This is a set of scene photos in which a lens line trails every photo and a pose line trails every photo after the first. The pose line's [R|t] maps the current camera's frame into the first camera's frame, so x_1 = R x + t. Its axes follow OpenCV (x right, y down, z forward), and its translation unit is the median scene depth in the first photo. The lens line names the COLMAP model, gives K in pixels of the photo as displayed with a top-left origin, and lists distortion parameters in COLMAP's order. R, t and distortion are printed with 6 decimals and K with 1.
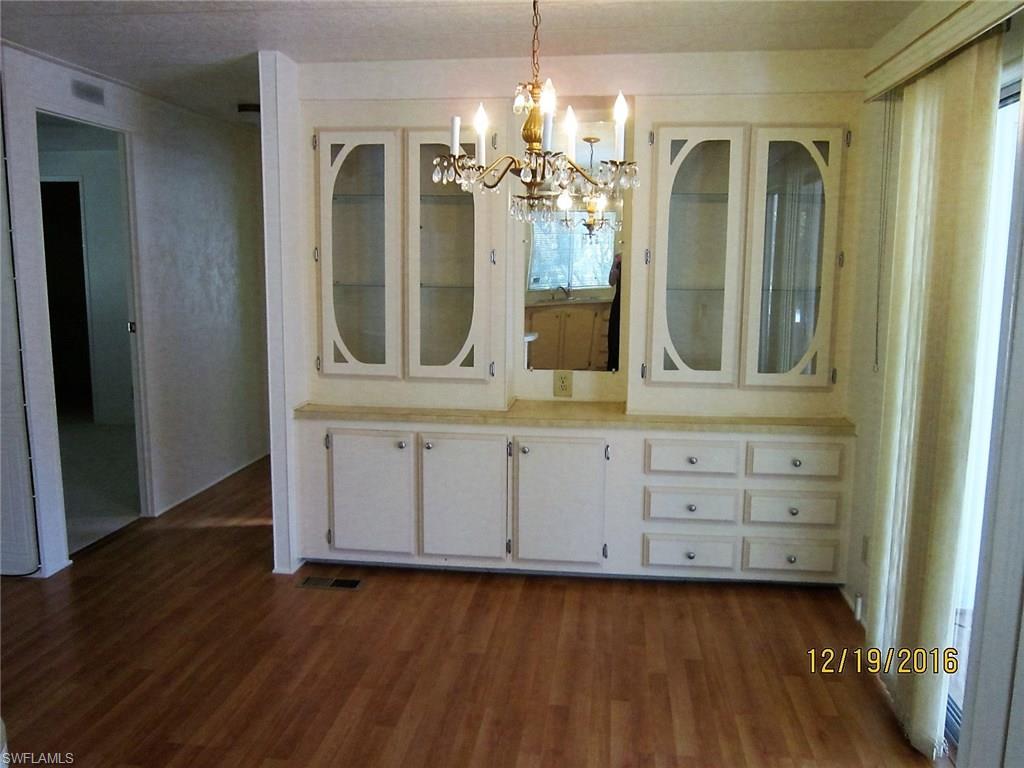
lens RADIAL K [[841.2, 0, 512.0], [0, 841.2, 384.0], [0, 0, 1]] dist [-0.036894, 0.005080]
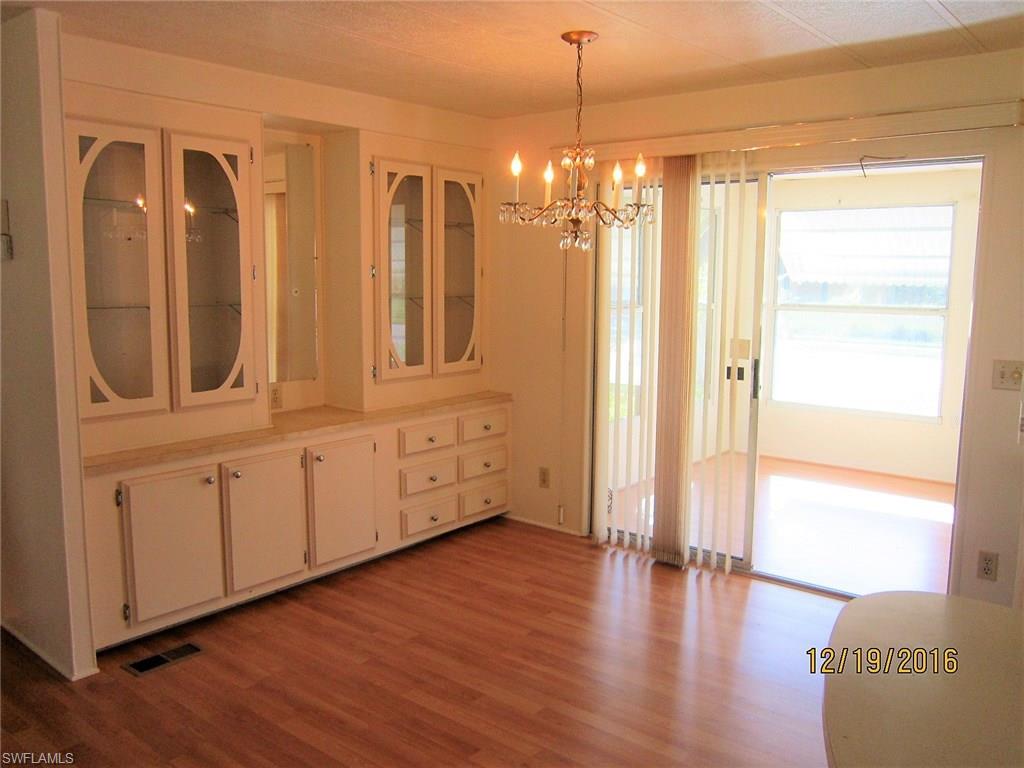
lens RADIAL K [[856.8, 0, 512.0], [0, 856.8, 384.0], [0, 0, 1]] dist [0.010507, 0.004402]
pose [[0.538676, -0.116940, 0.834358, -0.727666], [0.118951, 0.990957, 0.062092, -0.050426], [-0.834074, 0.065801, 0.547715, 0.213089]]
